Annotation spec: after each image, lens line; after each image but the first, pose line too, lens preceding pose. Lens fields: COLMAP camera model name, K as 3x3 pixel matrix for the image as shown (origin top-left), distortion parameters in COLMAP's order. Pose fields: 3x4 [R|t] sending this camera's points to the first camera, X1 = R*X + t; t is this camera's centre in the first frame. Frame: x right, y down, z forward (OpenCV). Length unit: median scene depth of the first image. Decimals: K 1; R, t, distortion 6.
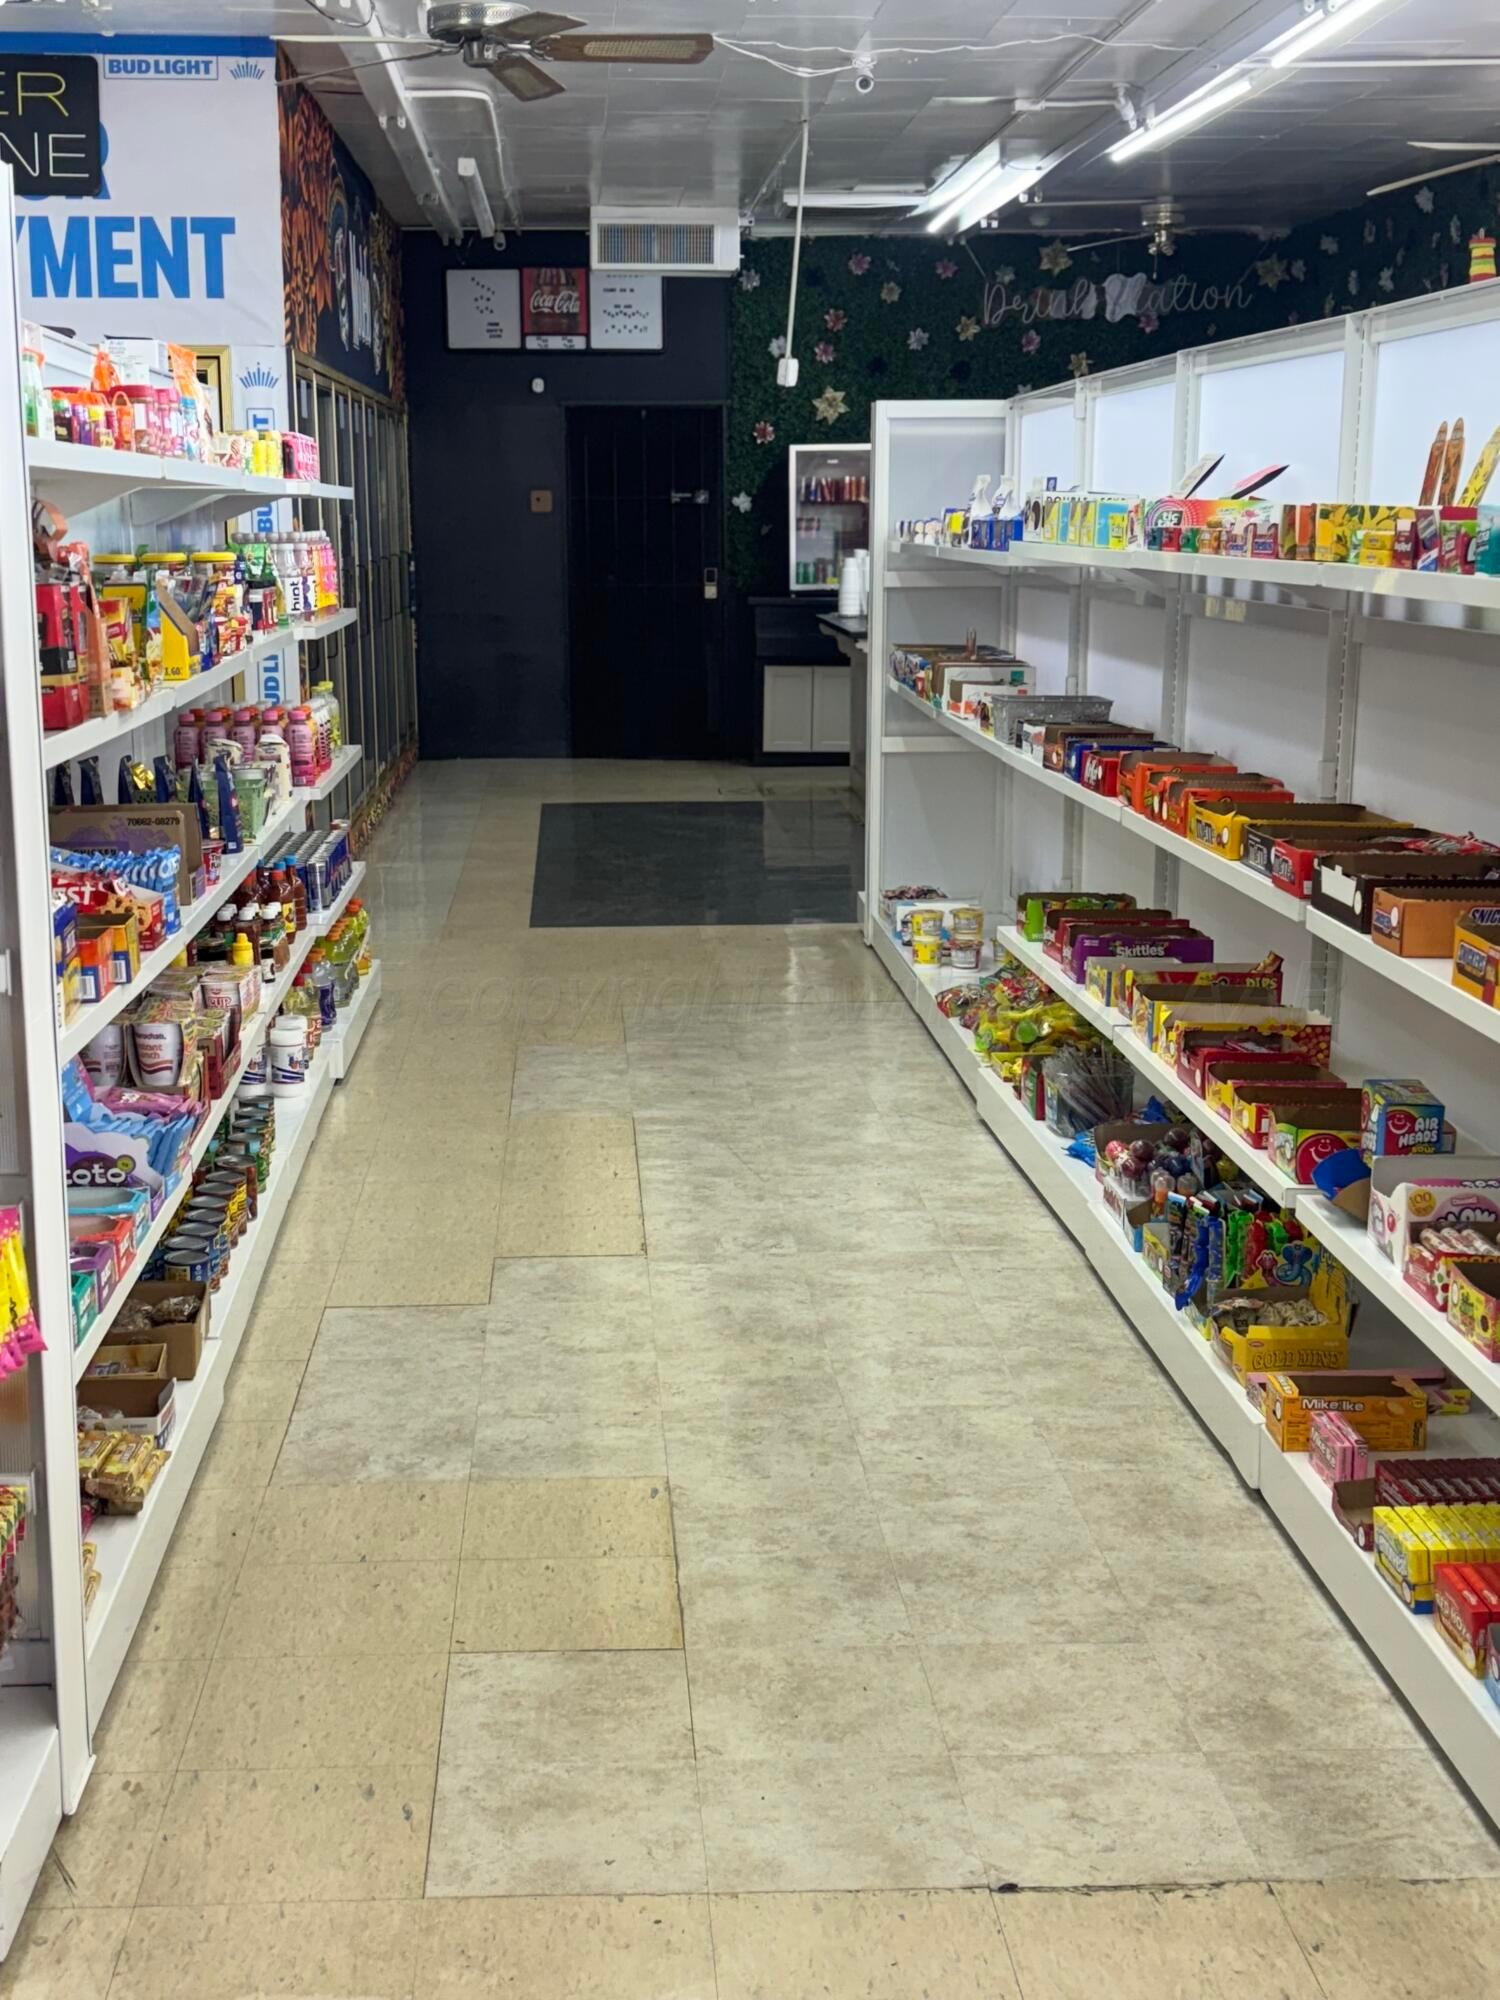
lens RADIAL K [[2593.0, 0, 684.1], [0, 2593.0, 1007.0], [0, 0, 1]] dist [0.192119, -0.668733]
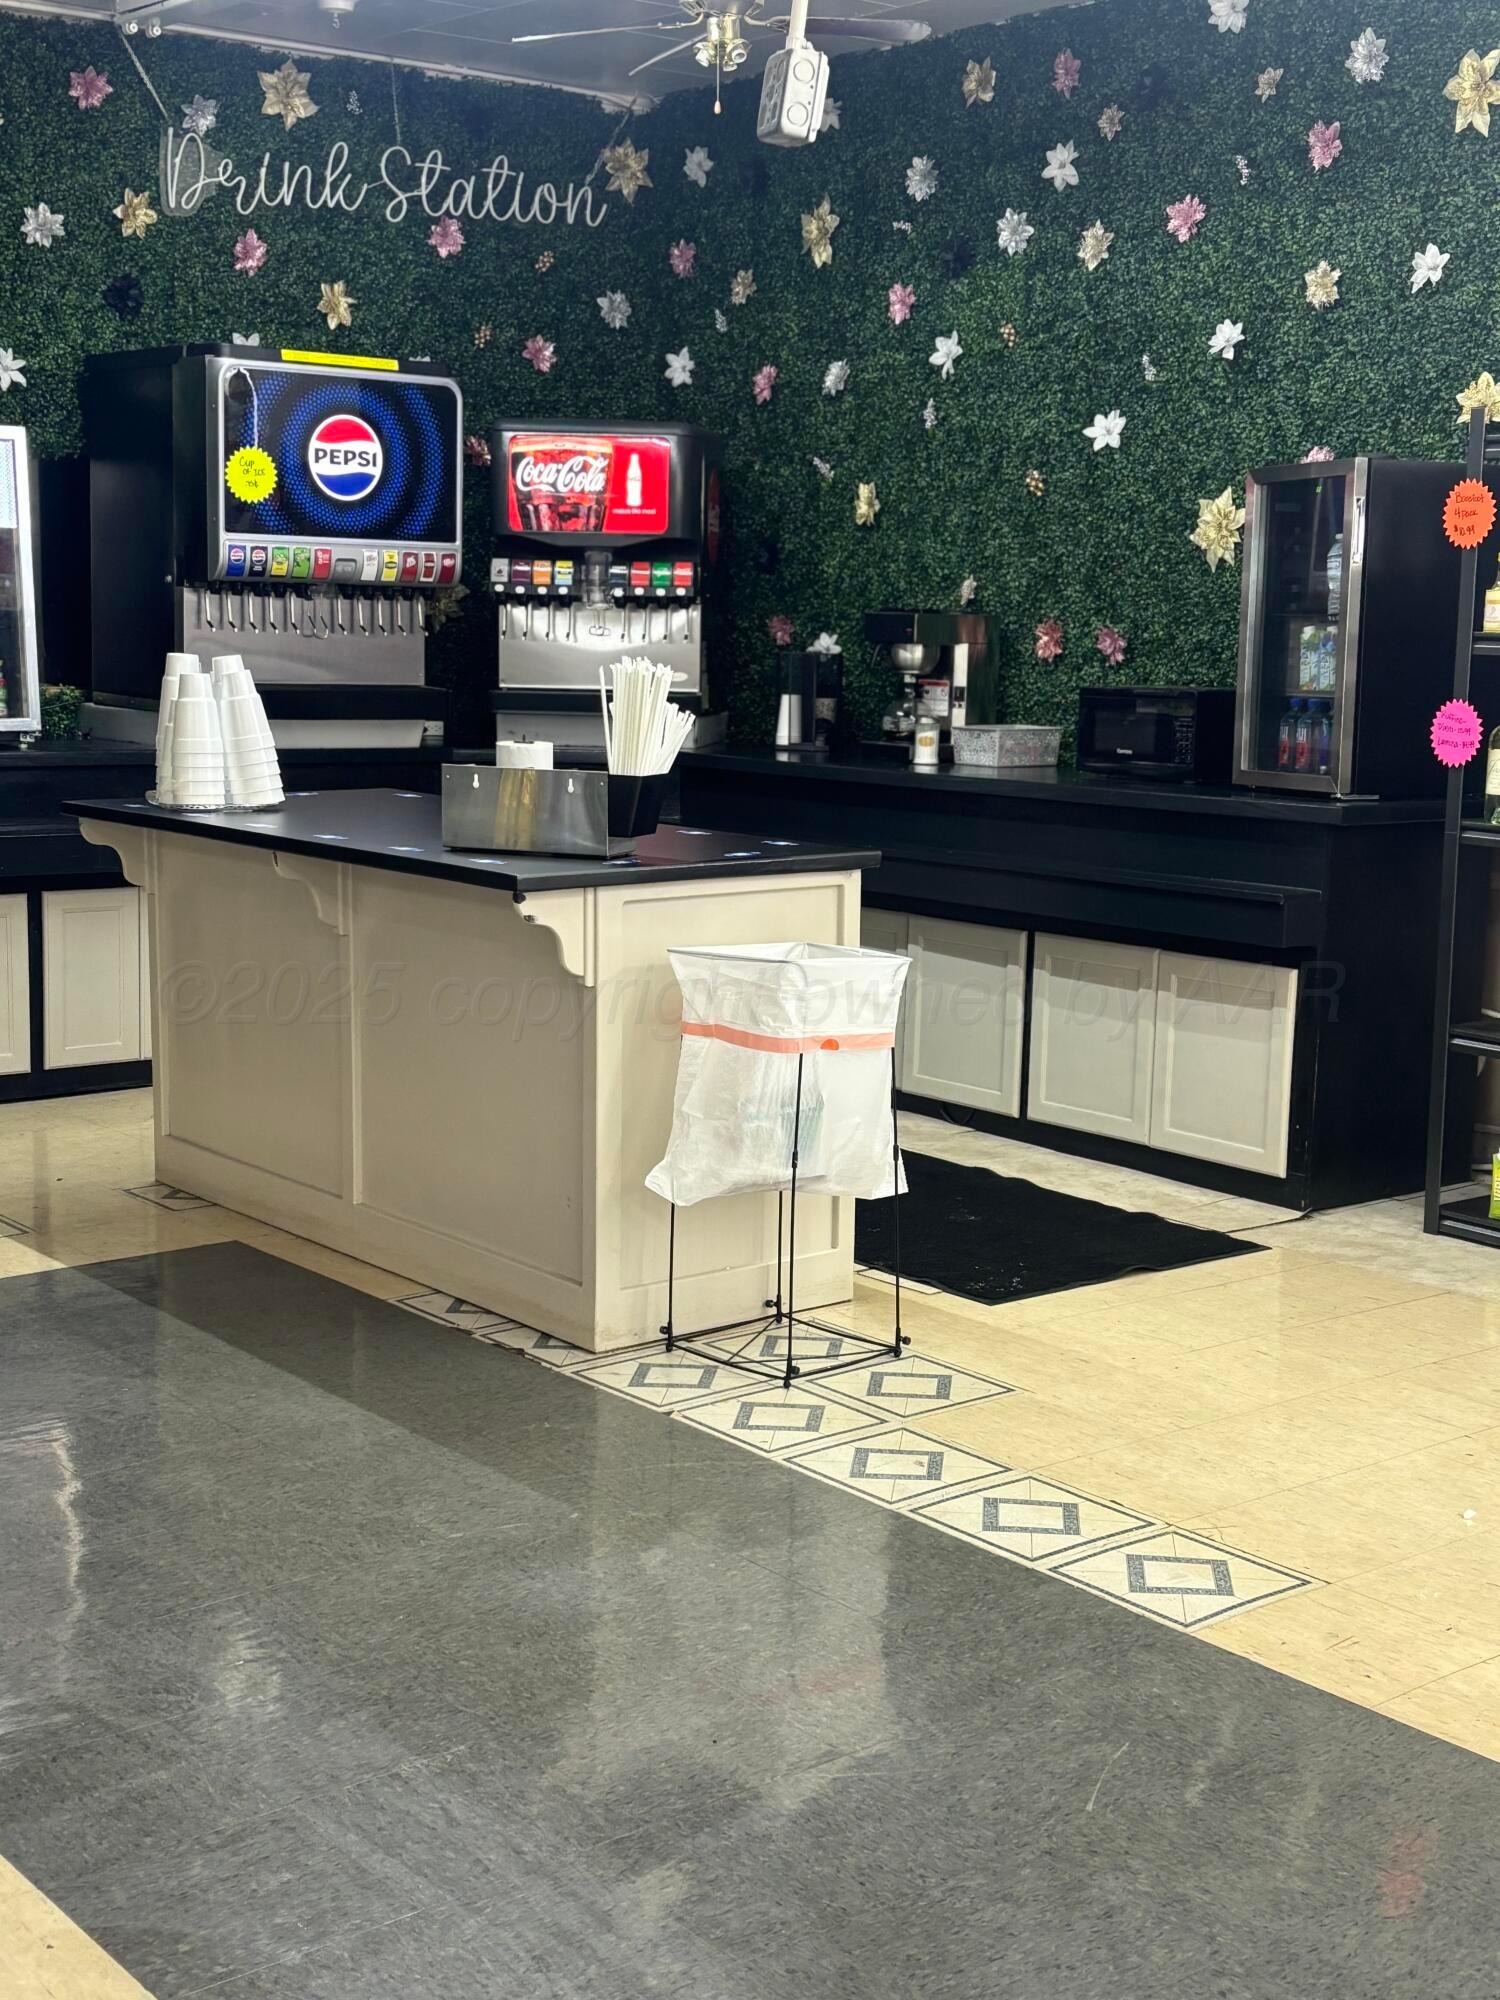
lens RADIAL K [[2620.8, 0, 750.0], [0, 2620.8, 1000.0], [0, 0, 1]] dist [0.007028, -0.014739]
pose [[0.803127, -0.080240, 0.590381, -0.178963], [0.097207, 0.995260, 0.003031, -0.170141], [-0.587825, 0.054955, 0.807119, 0.913847]]
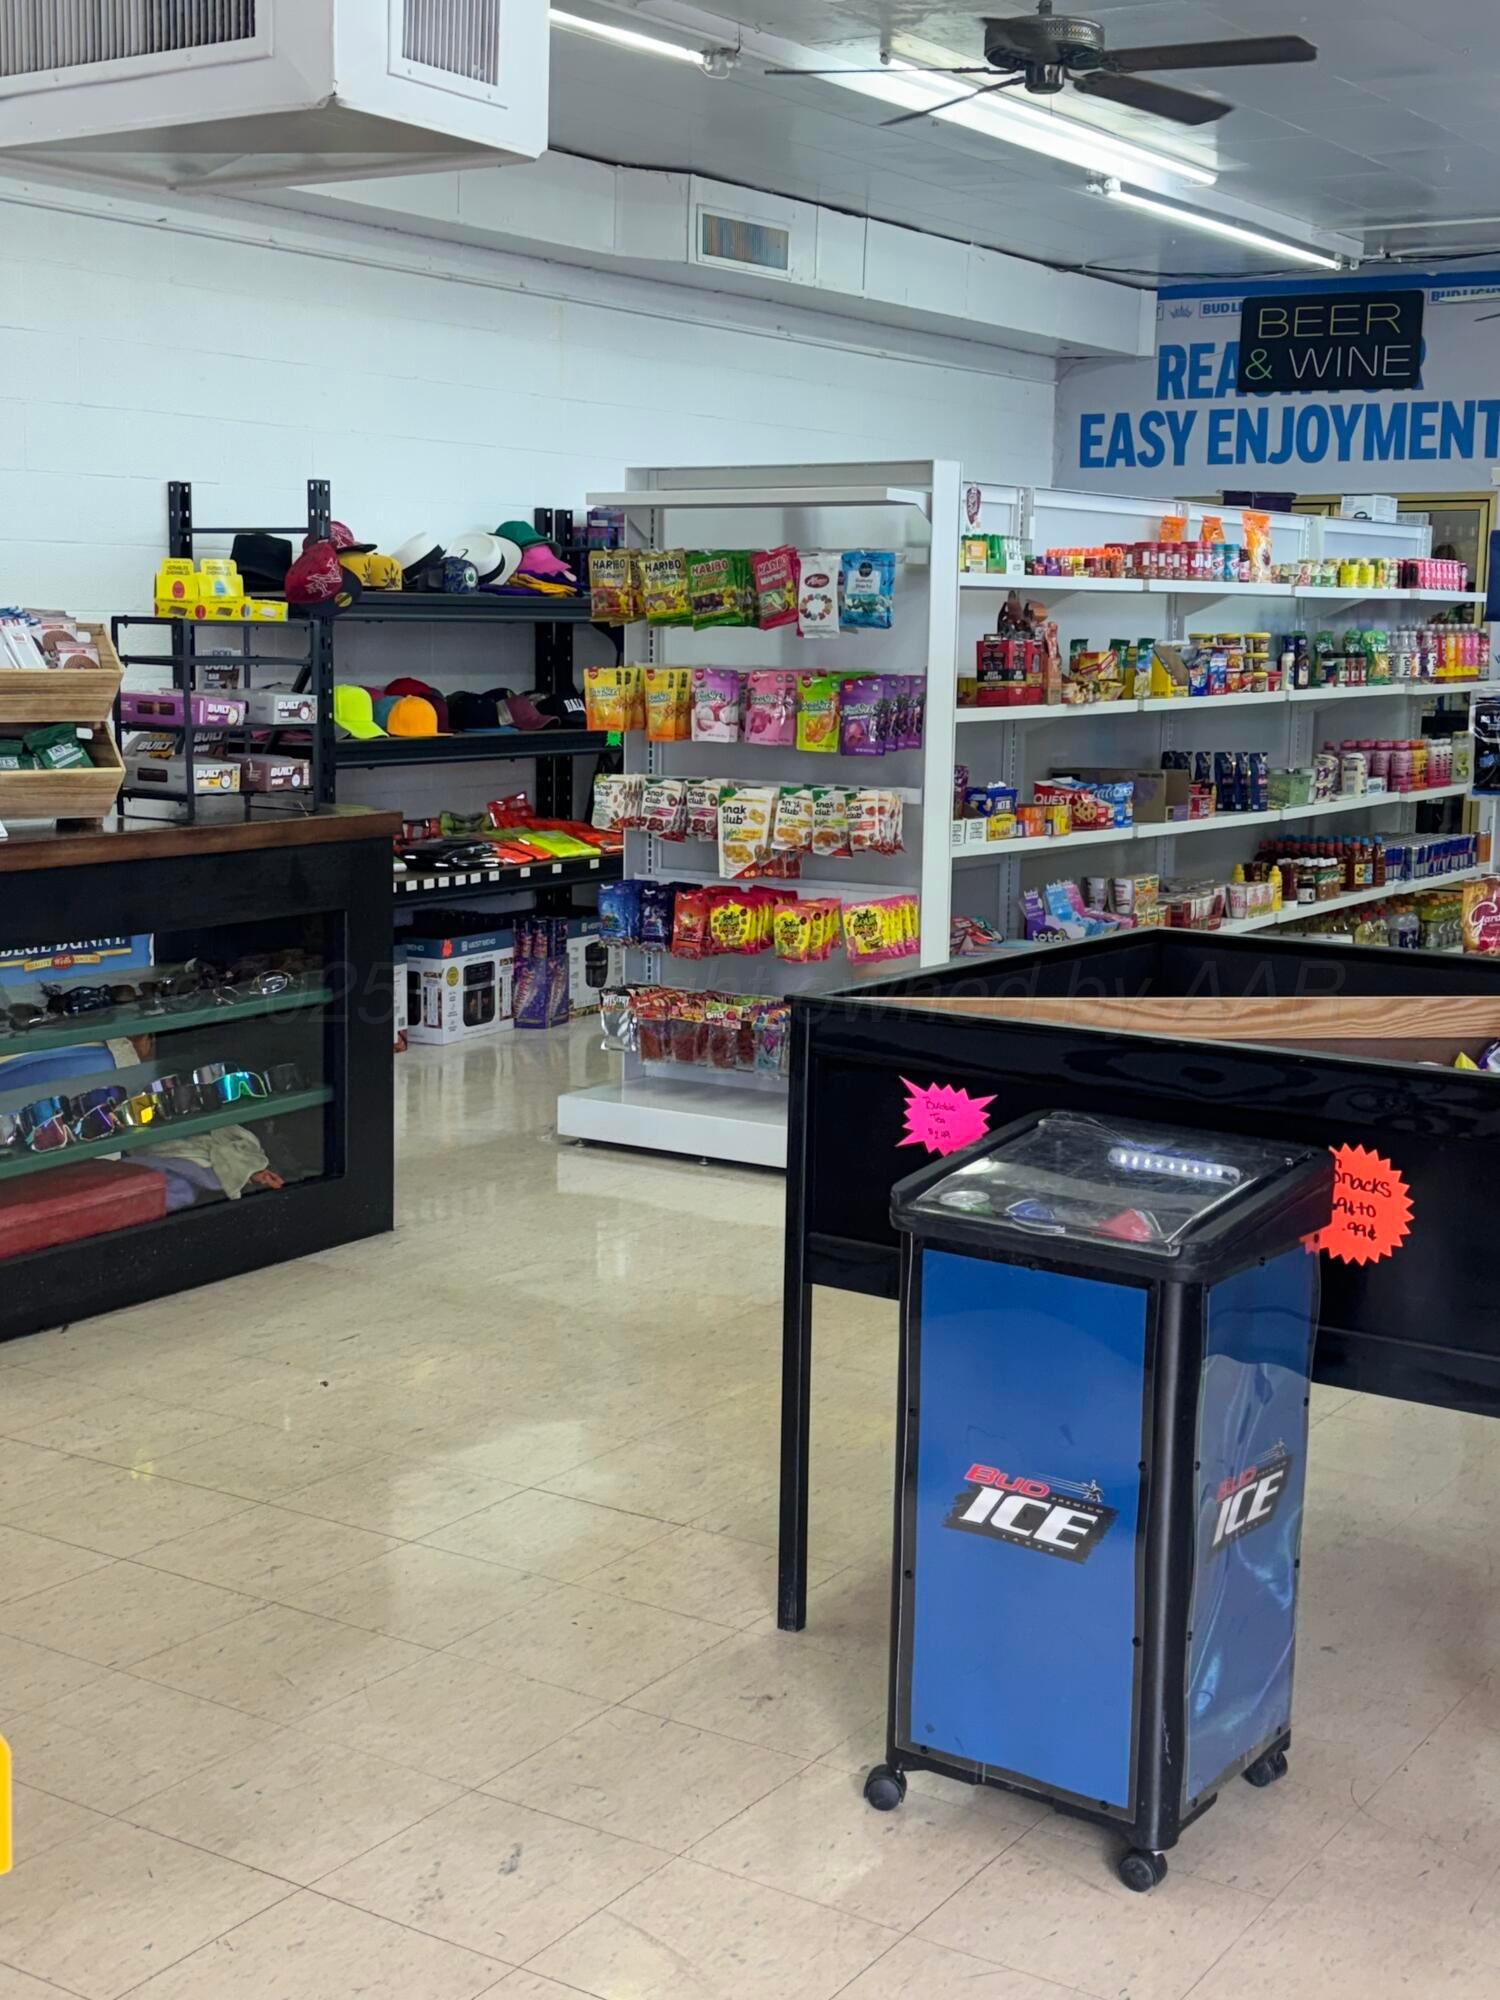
lens RADIAL K [[2593.0, 0, 684.1], [0, 2593.0, 1007.0], [0, 0, 1]] dist [0.192119, -0.668733]
pose [[0.804653, 0.101508, -0.585004, 0.312198], [-0.124019, 0.992279, 0.001593, 0.064198], [0.580649, 0.071269, 0.811028, -0.334552]]
